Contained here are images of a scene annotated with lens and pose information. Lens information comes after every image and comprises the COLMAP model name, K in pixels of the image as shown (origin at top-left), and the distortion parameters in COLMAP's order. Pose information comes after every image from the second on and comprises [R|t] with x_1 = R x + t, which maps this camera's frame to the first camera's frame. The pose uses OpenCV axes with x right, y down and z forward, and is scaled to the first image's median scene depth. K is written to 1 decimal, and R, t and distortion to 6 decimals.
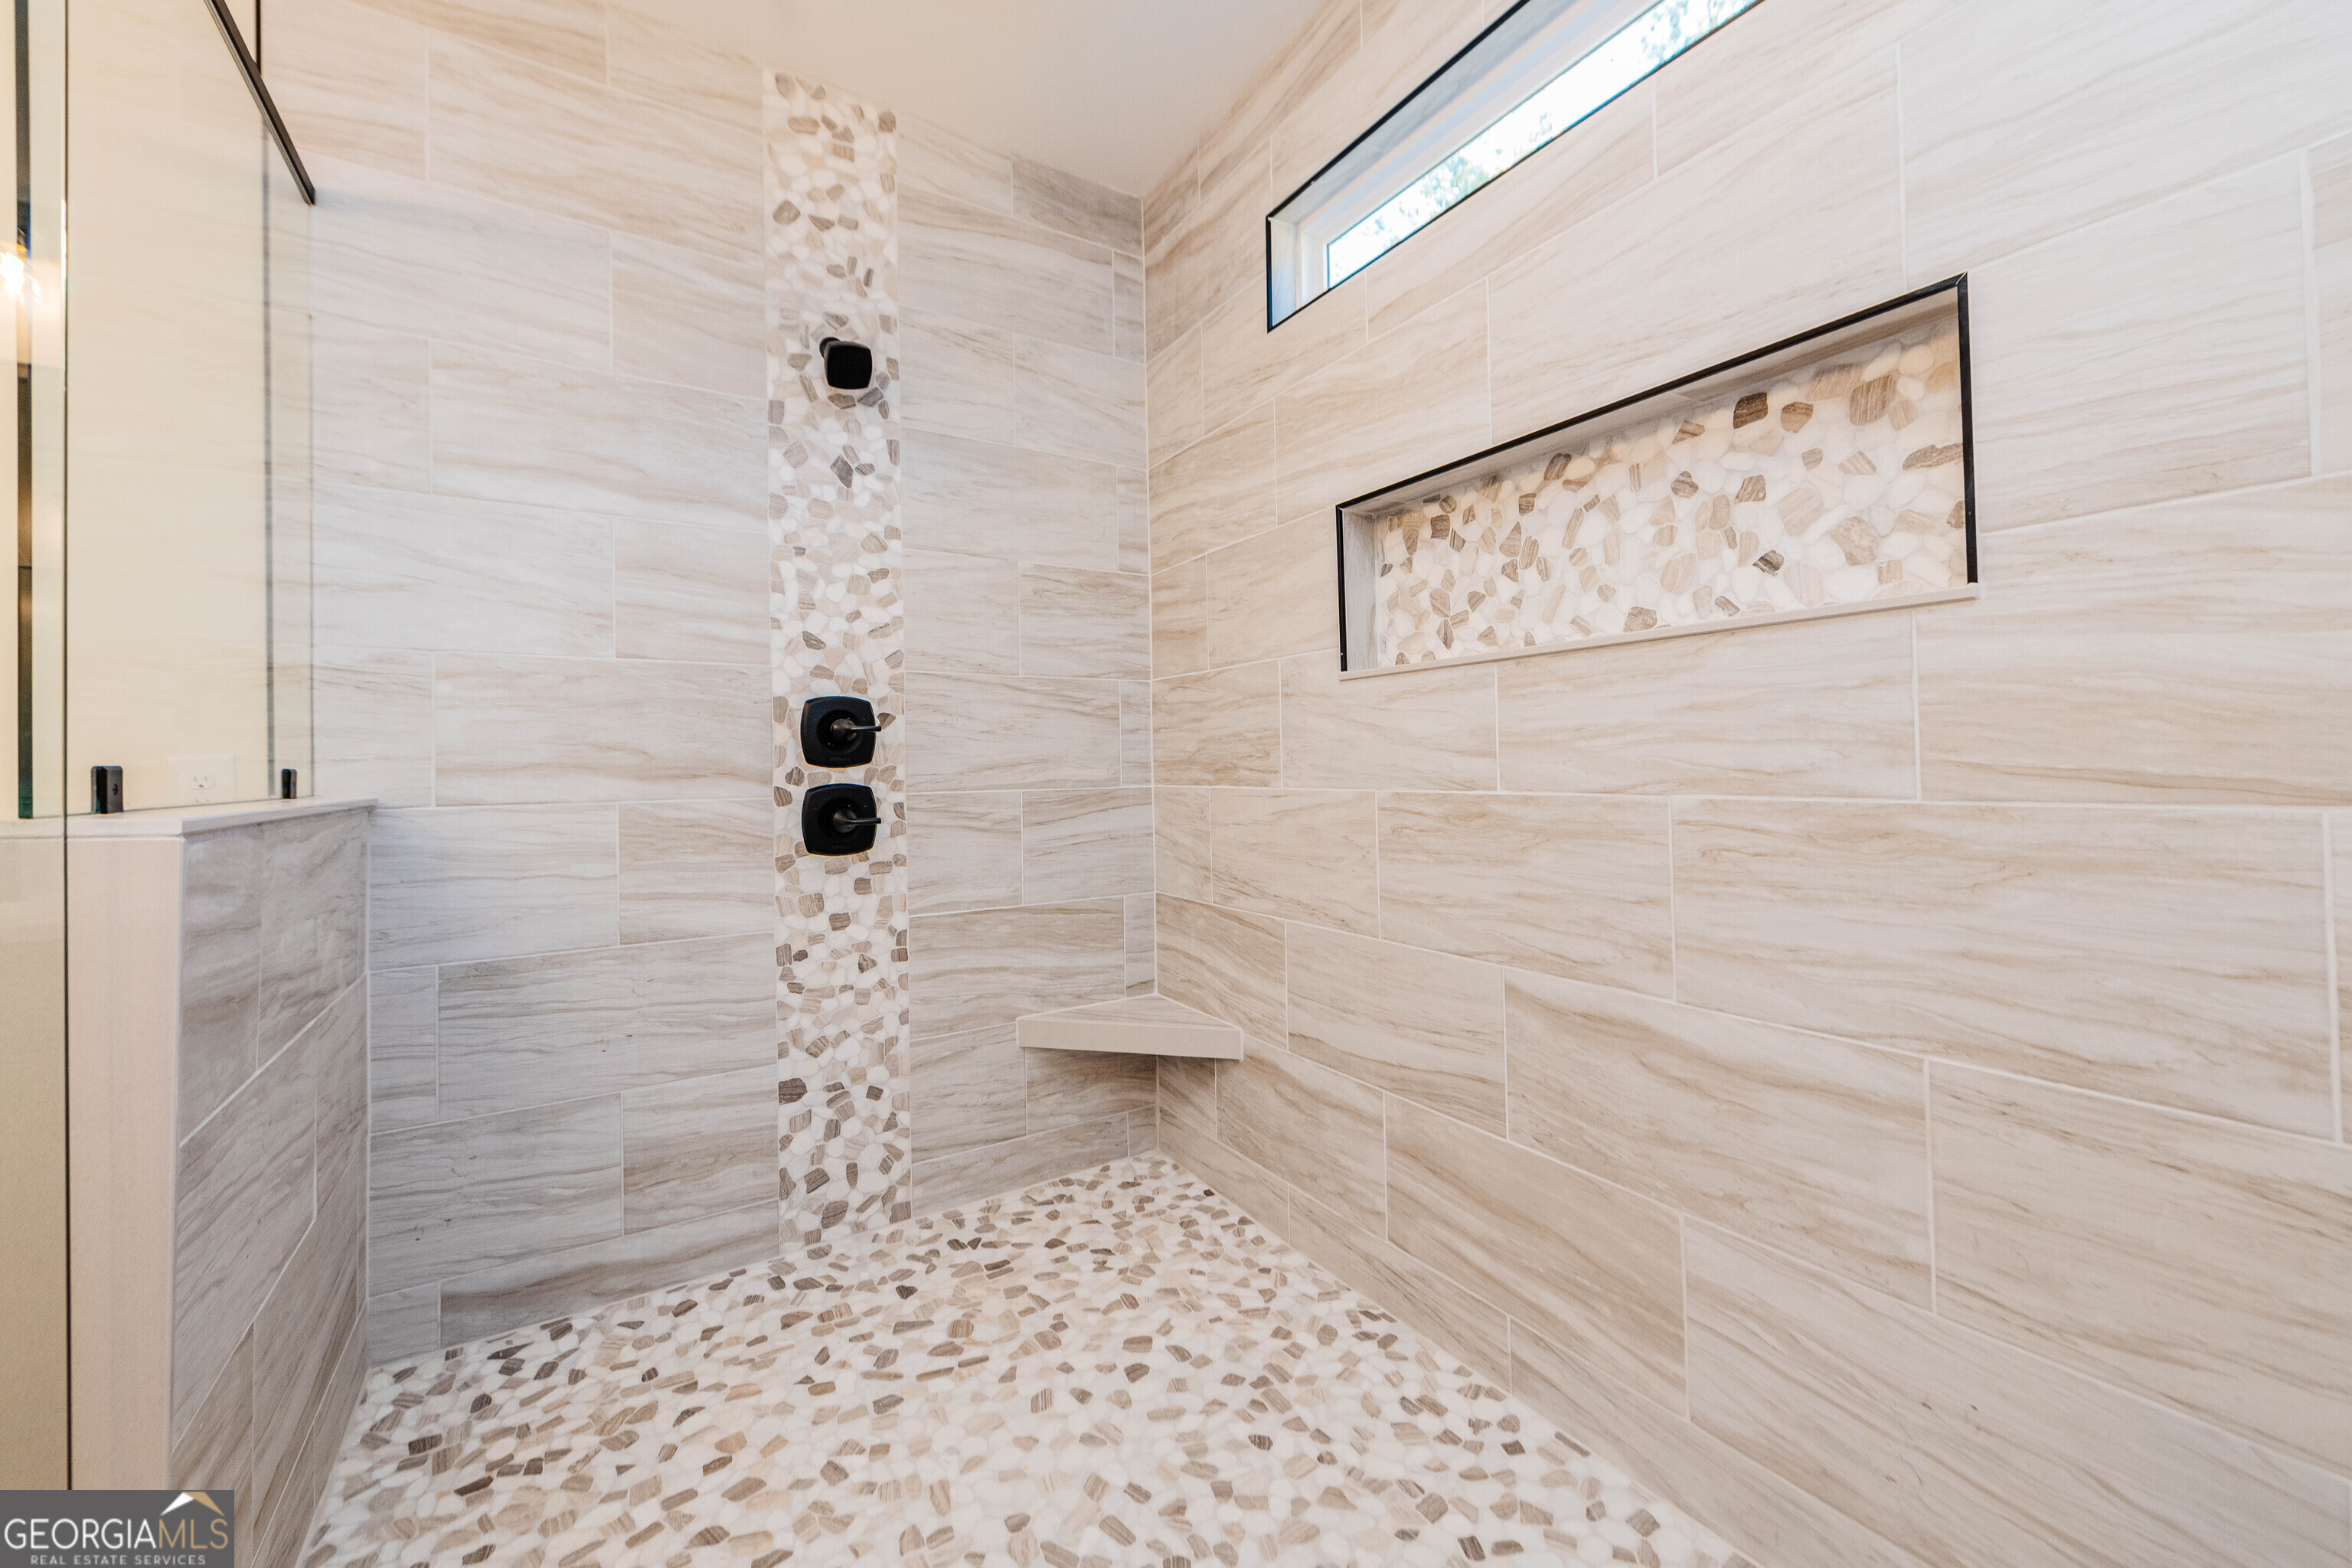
lens RADIAL K [[948.0, 0, 1176.3], [0, 948.0, 777.0], [0, 0, 1]] dist [-0.001977, -0.000777]
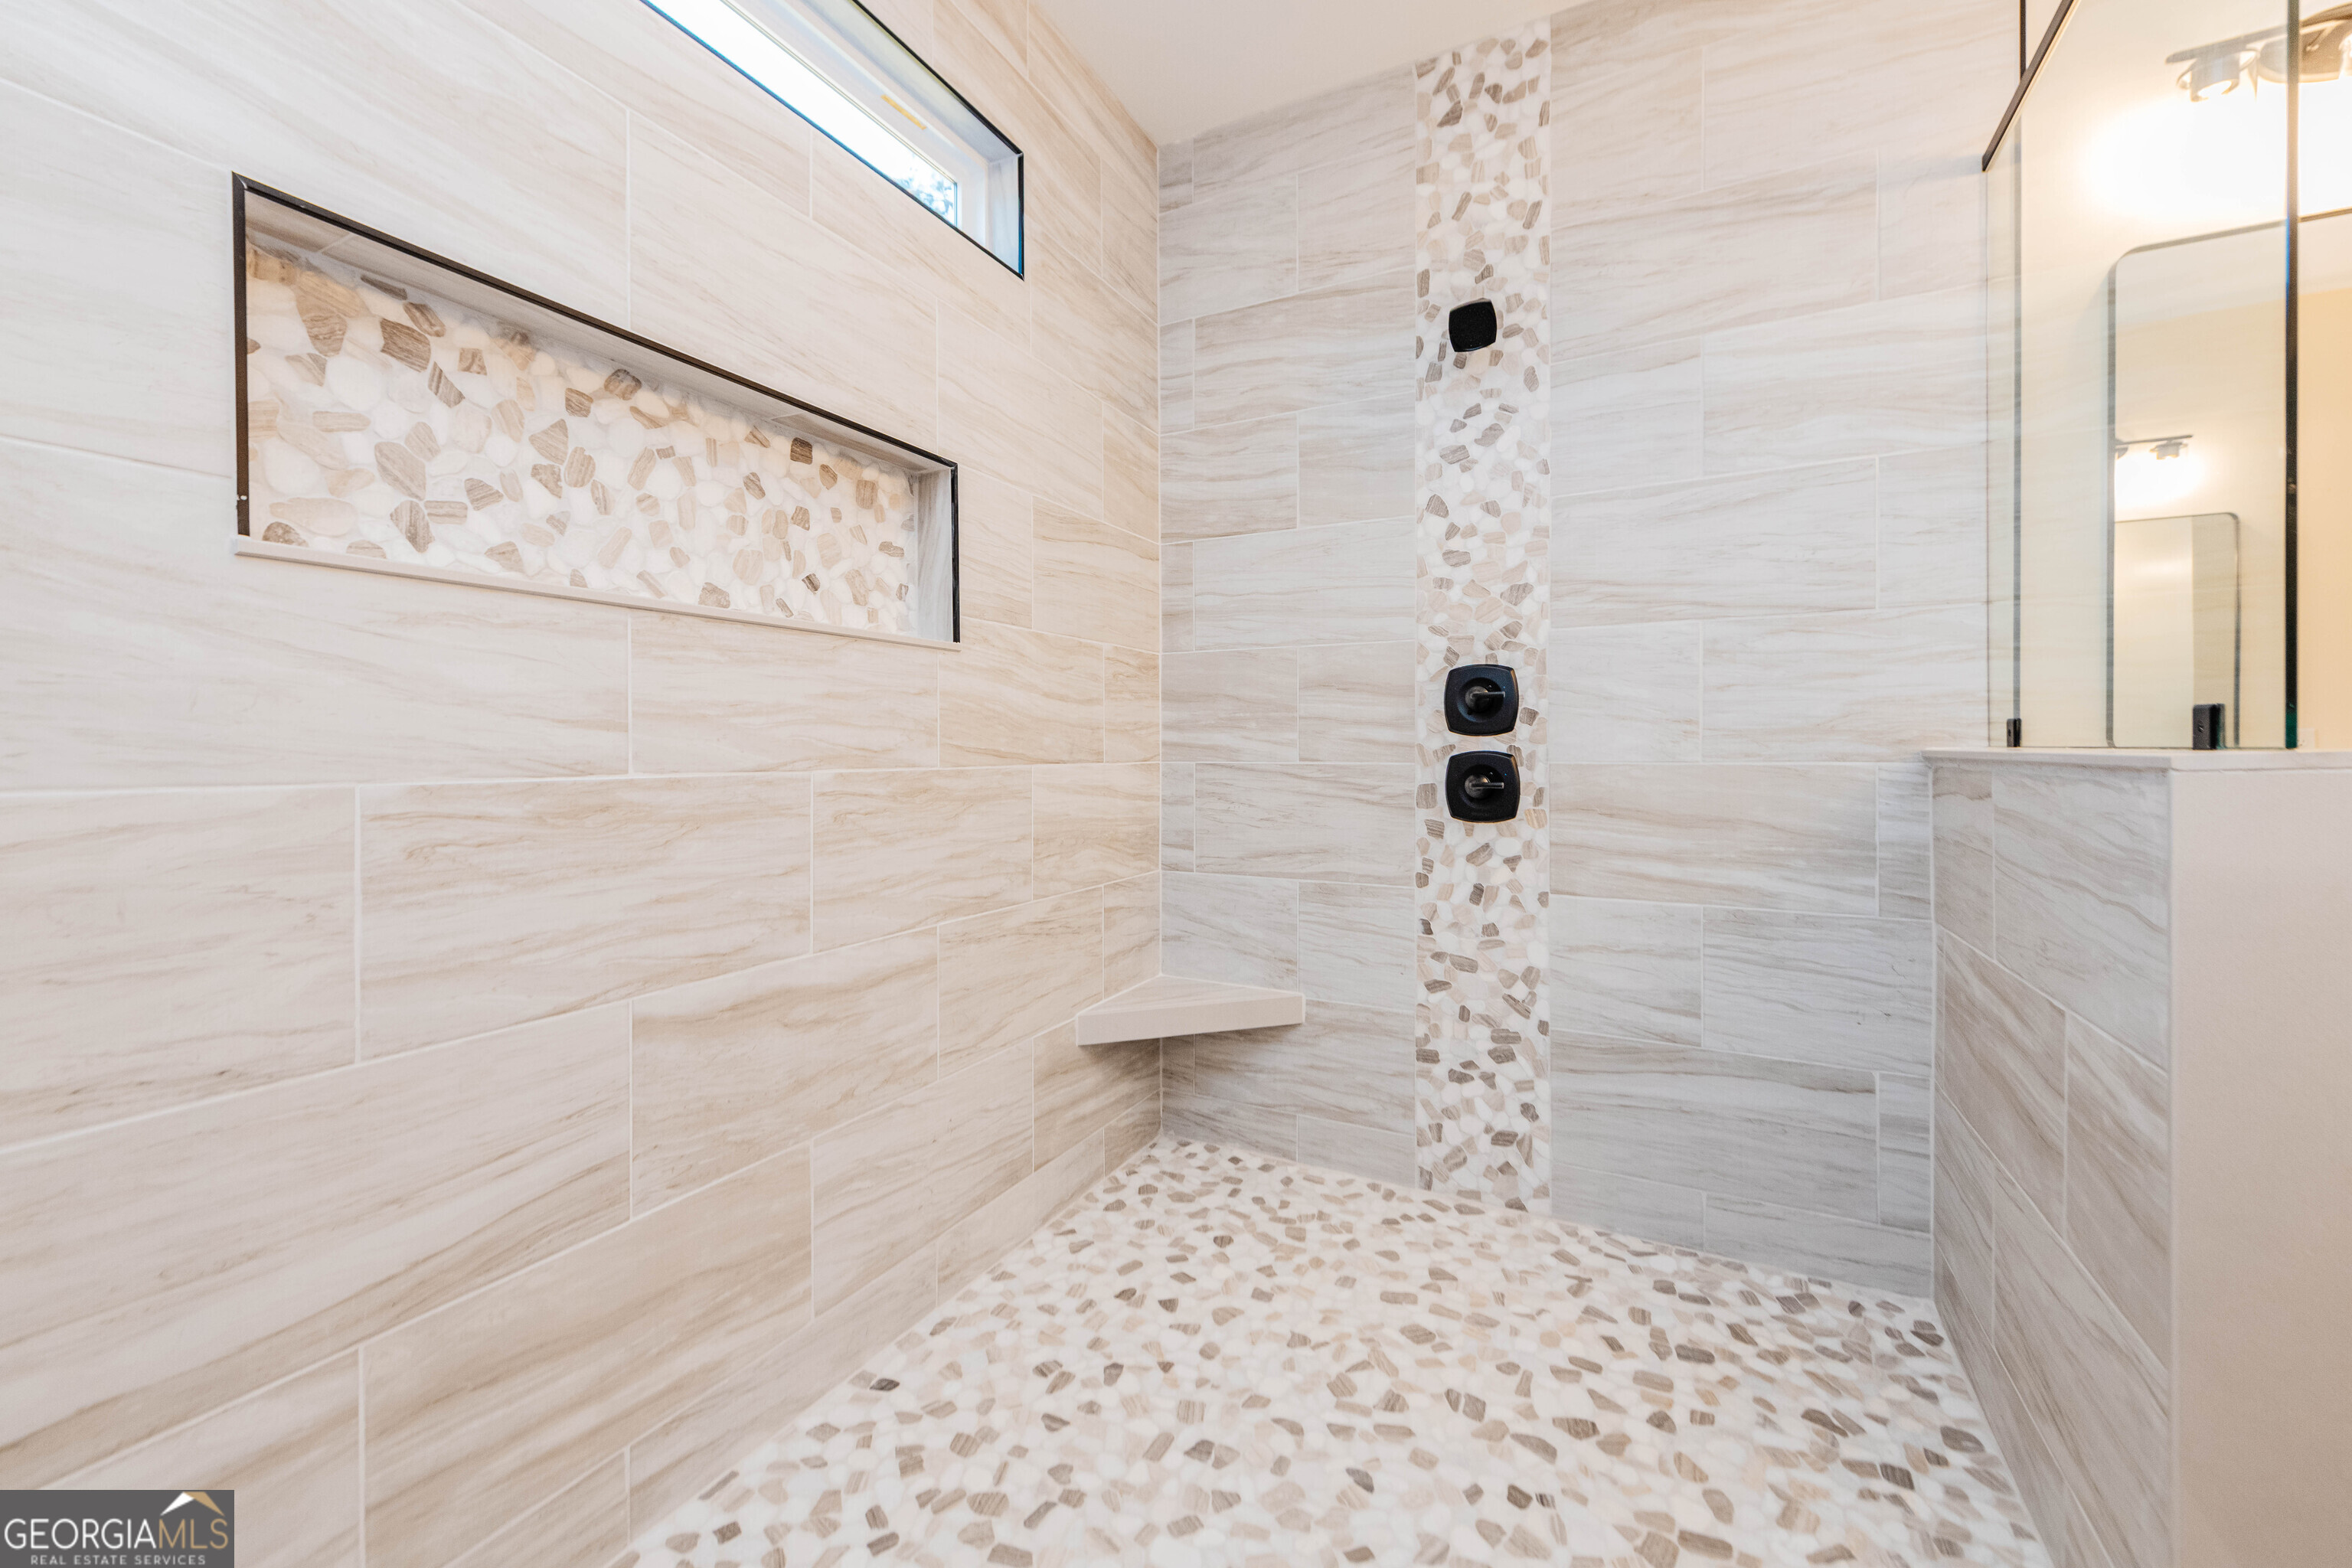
lens RADIAL K [[948.0, 0, 1182.7], [0, 948.0, 747.8], [0, 0, 1]] dist [-0.001977, -0.000777]
pose [[-0.532944, 0.009357, 0.846099, -0.600562], [0.011263, 0.999929, -0.003963, 0.000900], [-0.846076, 0.007418, -0.533011, 1.101539]]
